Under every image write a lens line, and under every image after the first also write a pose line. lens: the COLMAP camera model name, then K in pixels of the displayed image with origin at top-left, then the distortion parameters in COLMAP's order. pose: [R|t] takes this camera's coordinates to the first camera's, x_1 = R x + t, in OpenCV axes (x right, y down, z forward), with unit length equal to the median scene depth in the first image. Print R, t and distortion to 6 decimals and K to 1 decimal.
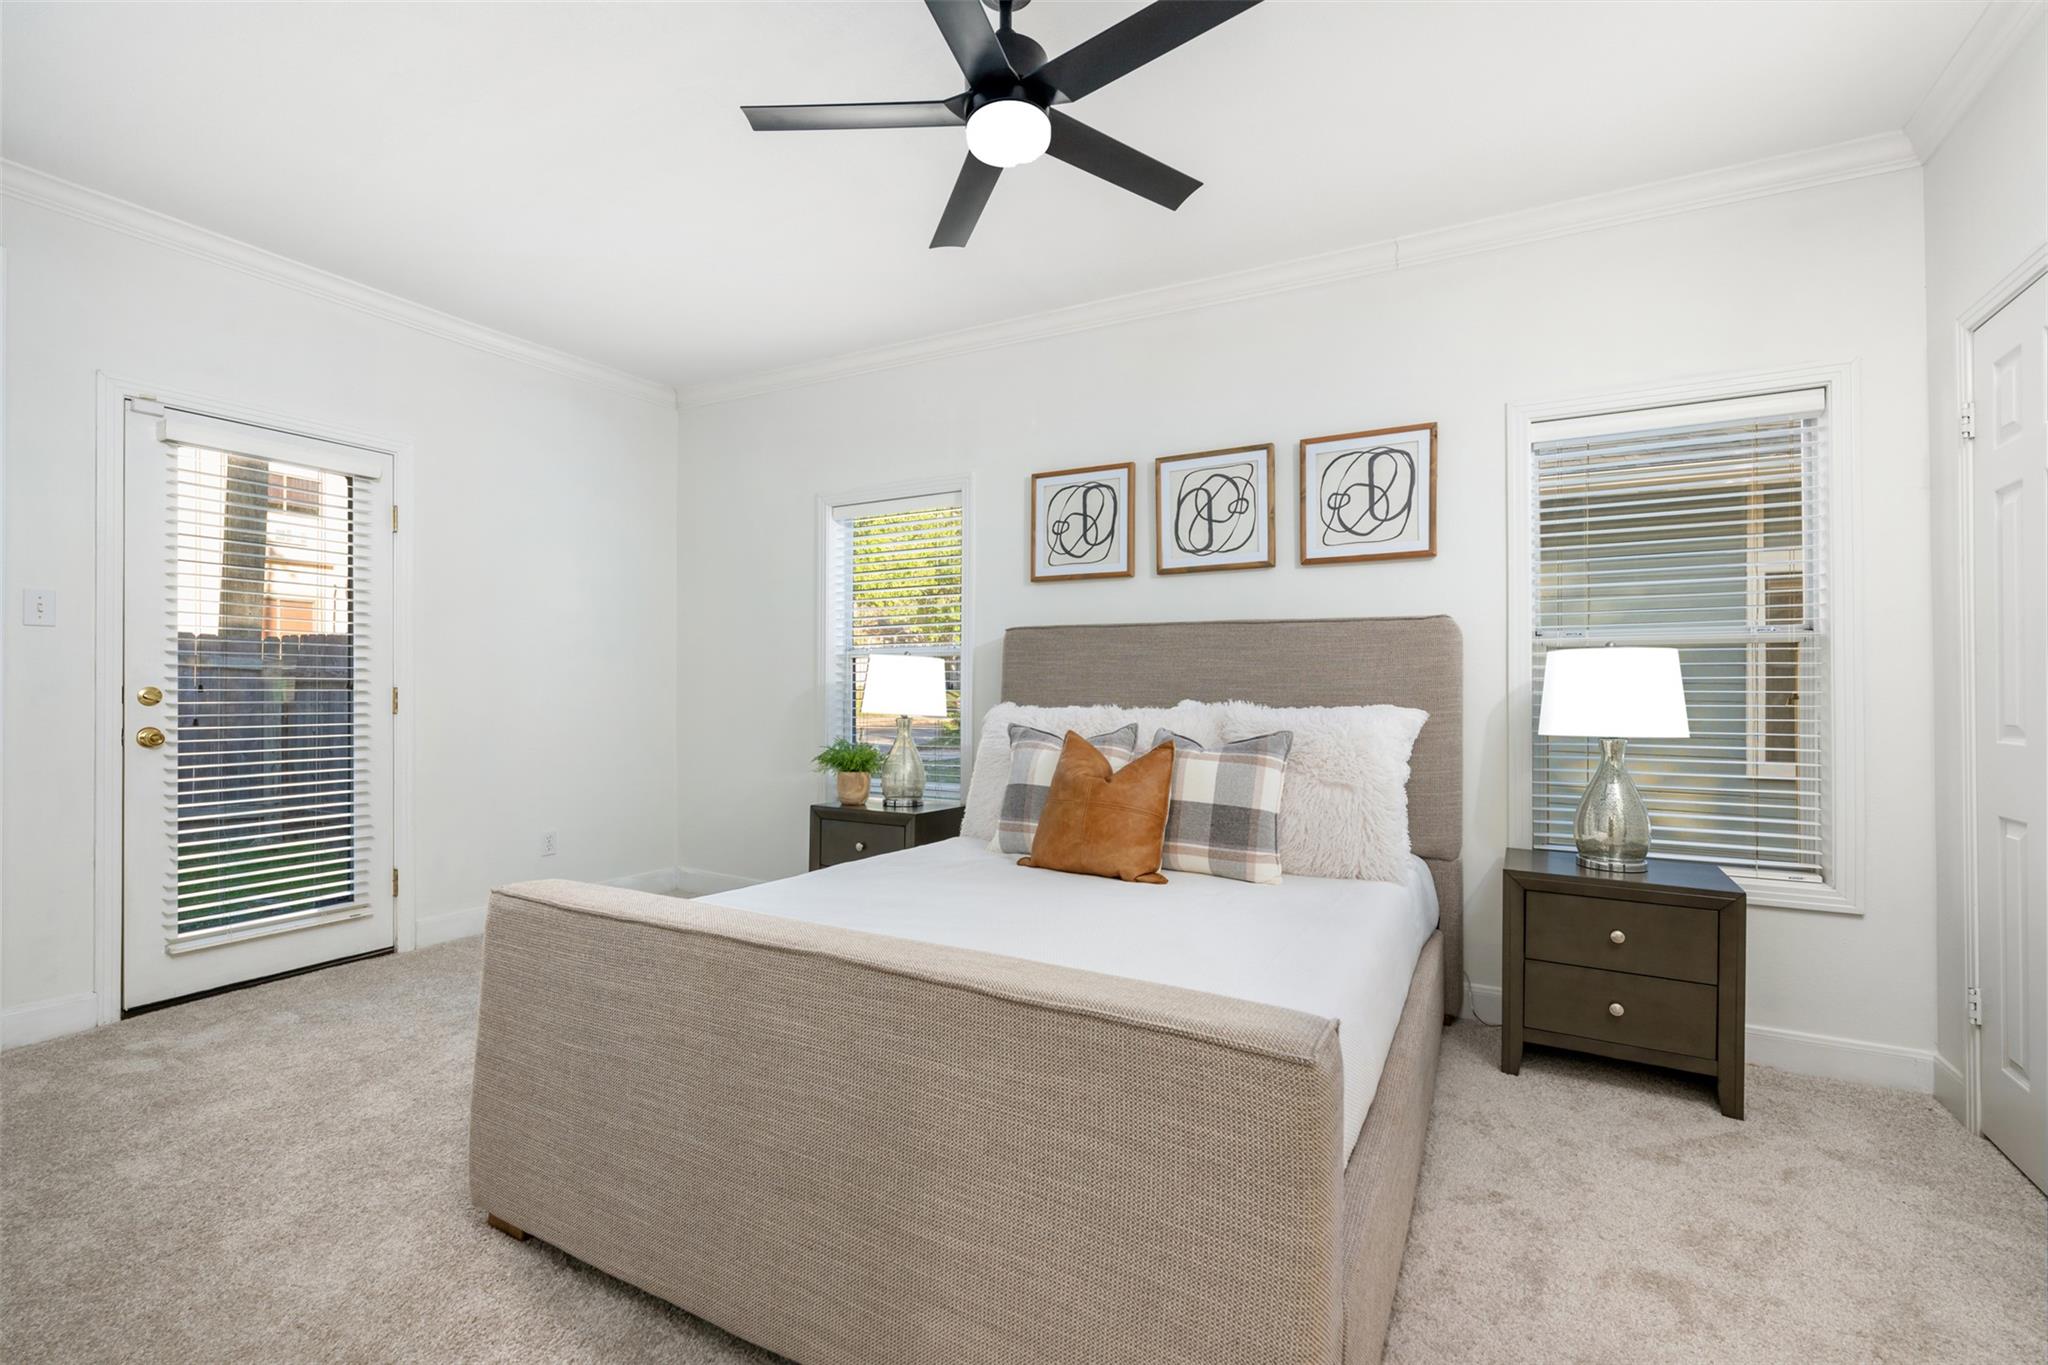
lens RADIAL K [[693.1, 0, 1025.0], [0, 693.1, 696.9], [0, 0, 1]] dist [-0.002541, -0.000159]
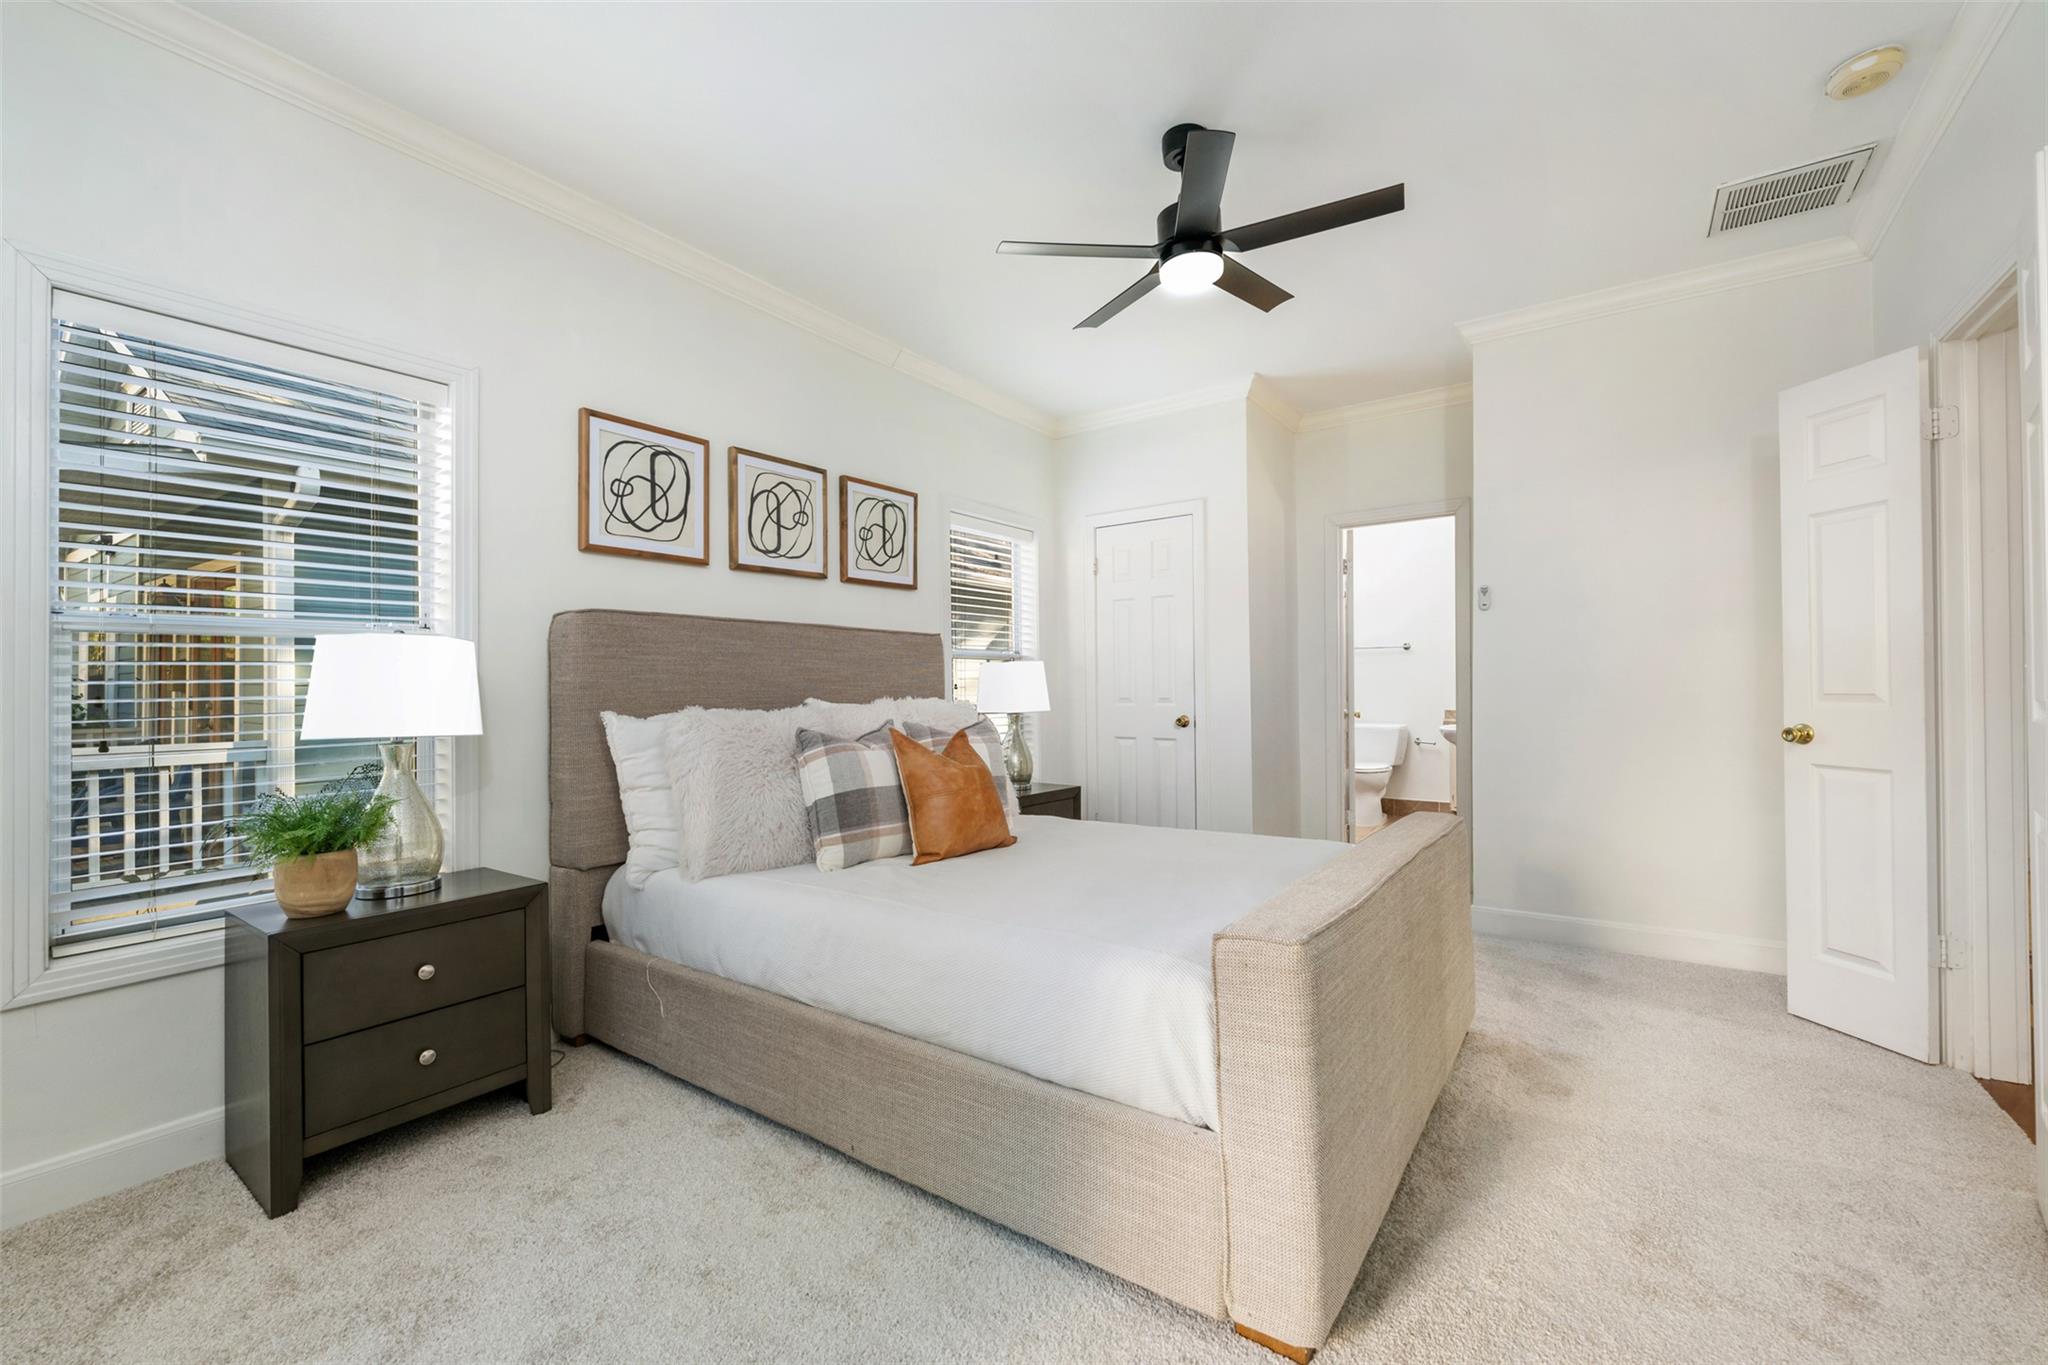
lens RADIAL K [[832.5, 0, 1025.7], [0, 832.5, 673.6], [0, 0, 1]] dist [-0.001263, -0.000204]
pose [[0.229019, 0.009516, 0.973376, -0.841235], [0.024160, 0.999589, -0.015456, -0.006826], [-0.973122, 0.027056, 0.228694, 0.366626]]
